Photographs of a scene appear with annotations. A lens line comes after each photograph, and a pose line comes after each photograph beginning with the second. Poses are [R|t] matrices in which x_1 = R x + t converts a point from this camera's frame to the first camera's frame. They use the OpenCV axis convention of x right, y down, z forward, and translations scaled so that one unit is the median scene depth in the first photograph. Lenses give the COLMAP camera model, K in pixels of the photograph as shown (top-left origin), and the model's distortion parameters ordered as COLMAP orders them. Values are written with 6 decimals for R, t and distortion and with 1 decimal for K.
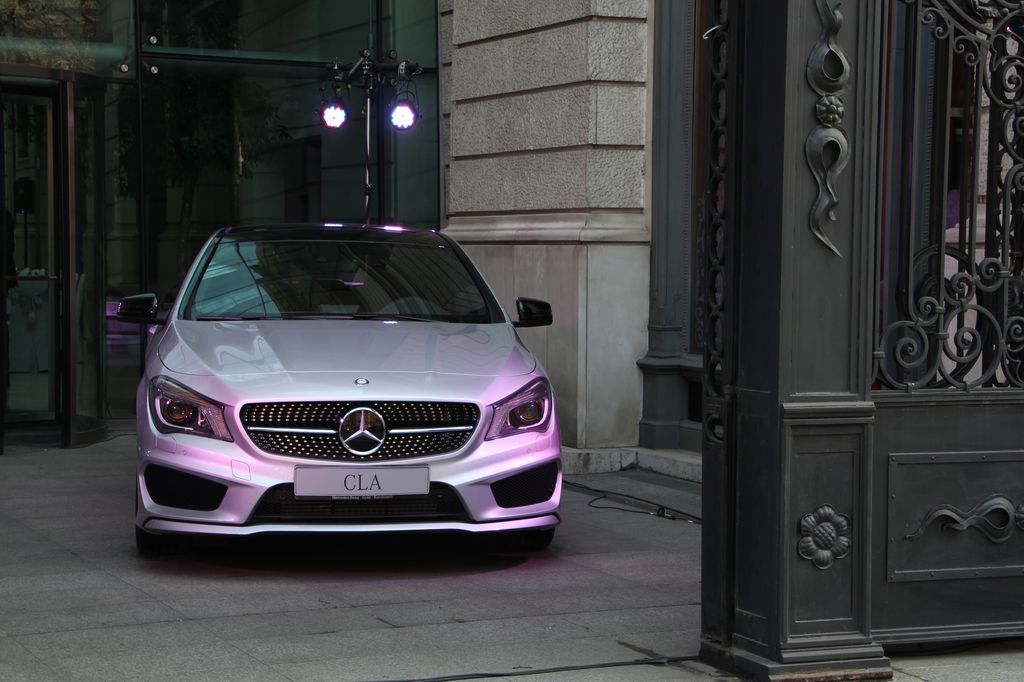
lens RADIAL K [[2083.4, 0, 511.1], [0, 2083.4, 344.2], [0, 0, 1]] dist [0.227049, 0.000000]
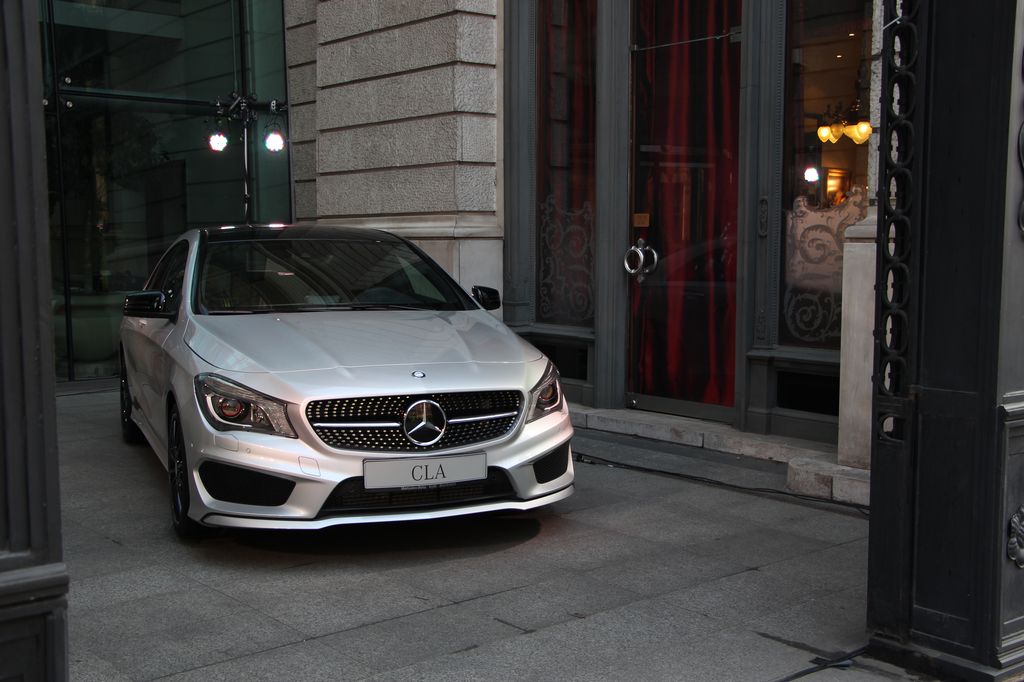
lens RADIAL K [[1209.6, 0, 511.7], [0, 1209.6, 339.7], [0, 0, 1]] dist [0.007549, 0.000000]
pose [[0.966992, -0.031456, 0.252858, -0.167658], [0.021956, 0.998946, 0.040308, -0.021608], [-0.253859, -0.033425, 0.966664, 0.374475]]
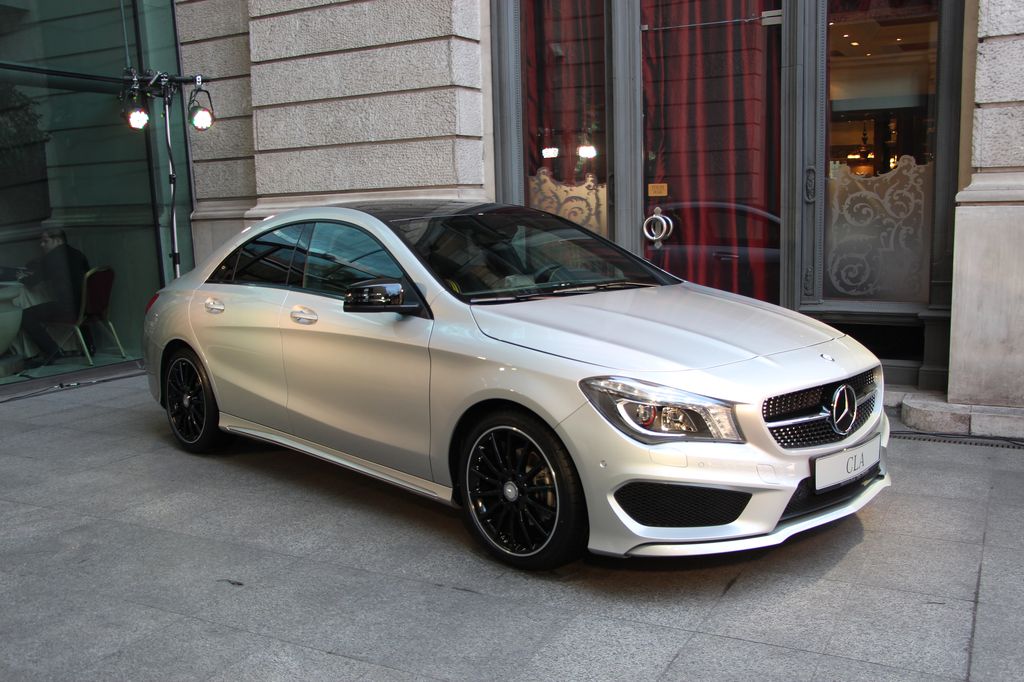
lens RADIAL K [[976.3, 0, 515.3], [0, 976.3, 343.0], [0, 0, 1]] dist [-0.070343, 0.000000]
pose [[0.800926, -0.112966, 0.588010, -0.414830], [0.062563, 0.992455, 0.105448, -0.041110], [-0.595486, -0.047668, 0.801950, 0.680789]]
